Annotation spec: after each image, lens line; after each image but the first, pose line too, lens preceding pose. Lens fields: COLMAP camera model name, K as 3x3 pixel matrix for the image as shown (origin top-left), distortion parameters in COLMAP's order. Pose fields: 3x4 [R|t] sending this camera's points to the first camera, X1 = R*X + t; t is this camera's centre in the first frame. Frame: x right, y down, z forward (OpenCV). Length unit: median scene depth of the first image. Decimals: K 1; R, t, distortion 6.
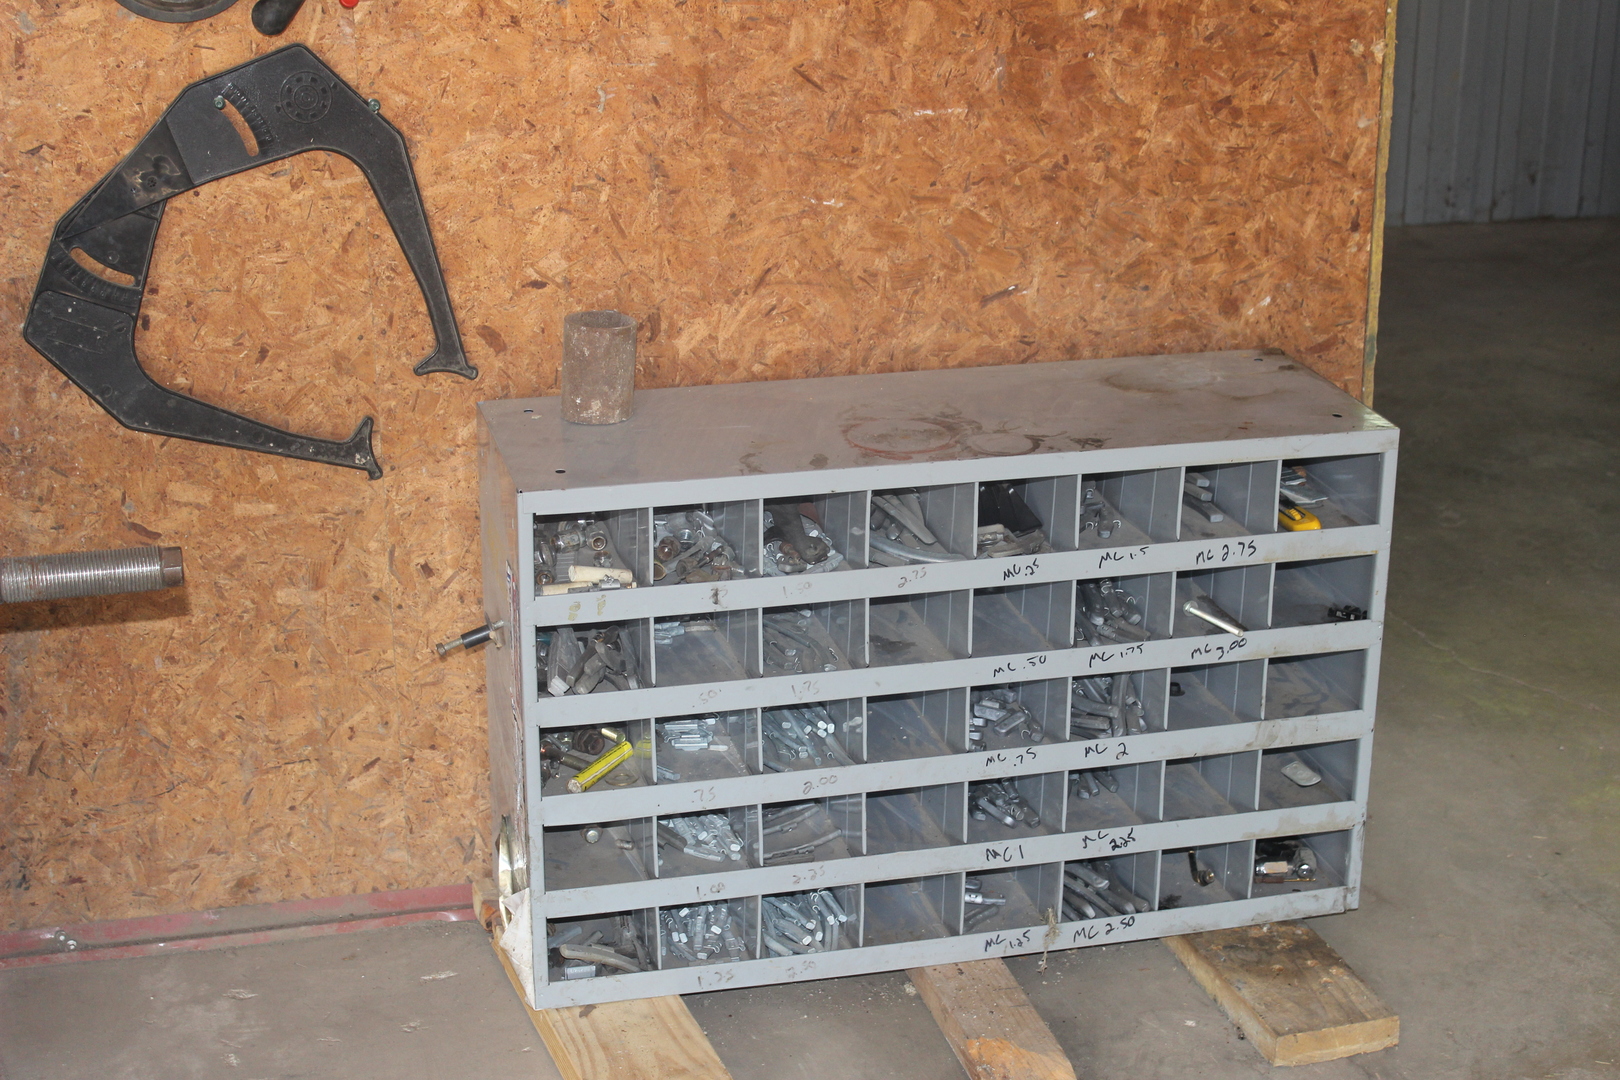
lens RADIAL K [[2619.3, 0, 810.8], [0, 2619.3, 539.7], [0, 0, 1]] dist [0.073914, 0.000000]
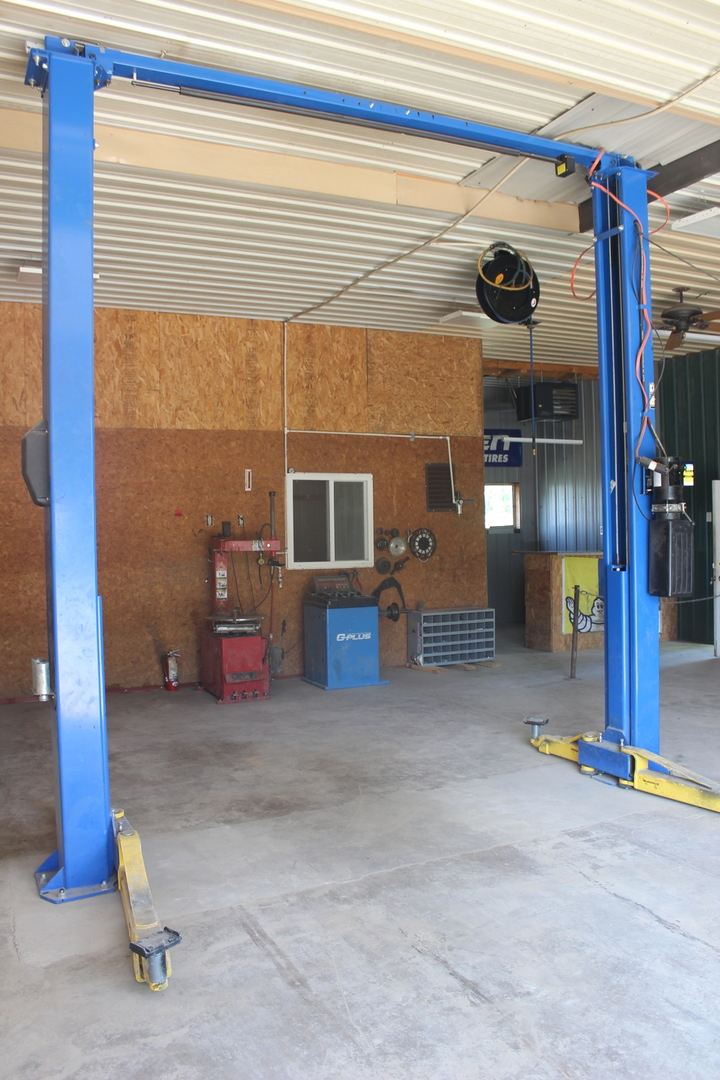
lens RADIAL K [[909.5, 0, 357.6], [0, 909.5, 531.4], [0, 0, 1]] dist [-0.164237, 0.122485]
pose [[0.975918, -0.016233, 0.217534, -1.081652], [0.091414, 0.935874, -0.340271, 0.840454], [-0.198061, 0.351962, 0.914820, -2.289138]]
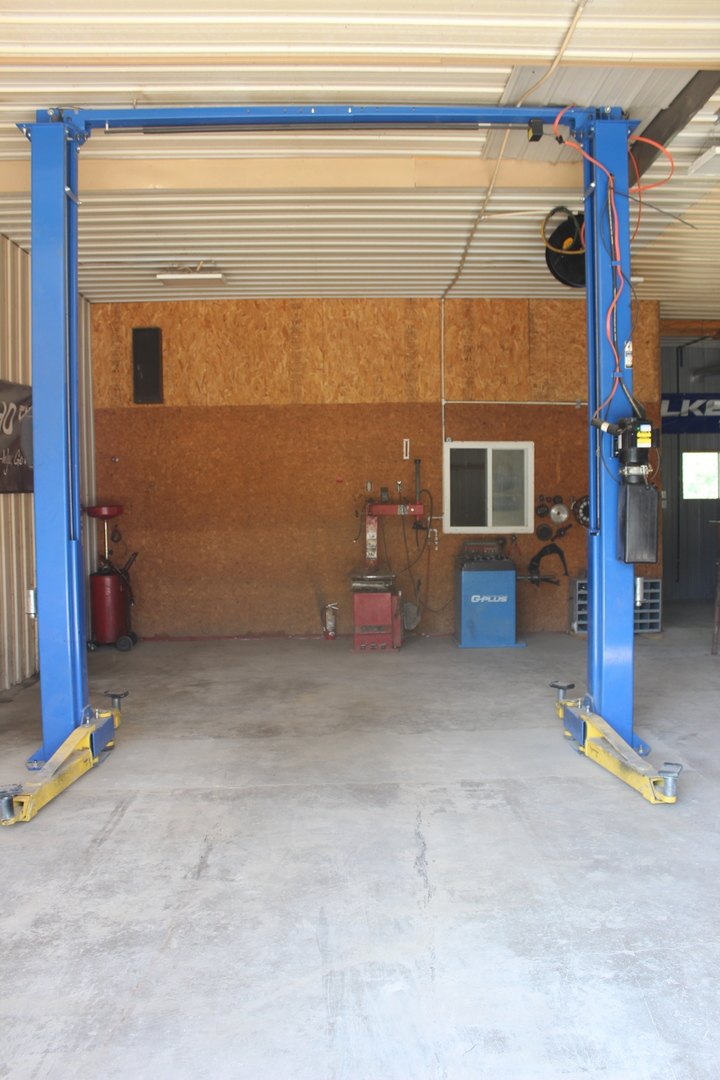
lens RADIAL K [[909.5, 0, 360.1], [0, 909.5, 533.6], [0, 0, 1]] dist [-0.164237, 0.122485]
pose [[0.978352, -0.000853, -0.206944, -0.199754], [-0.065527, 0.947260, -0.313694, 0.941047], [0.196297, 0.320464, 0.926699, -2.469118]]
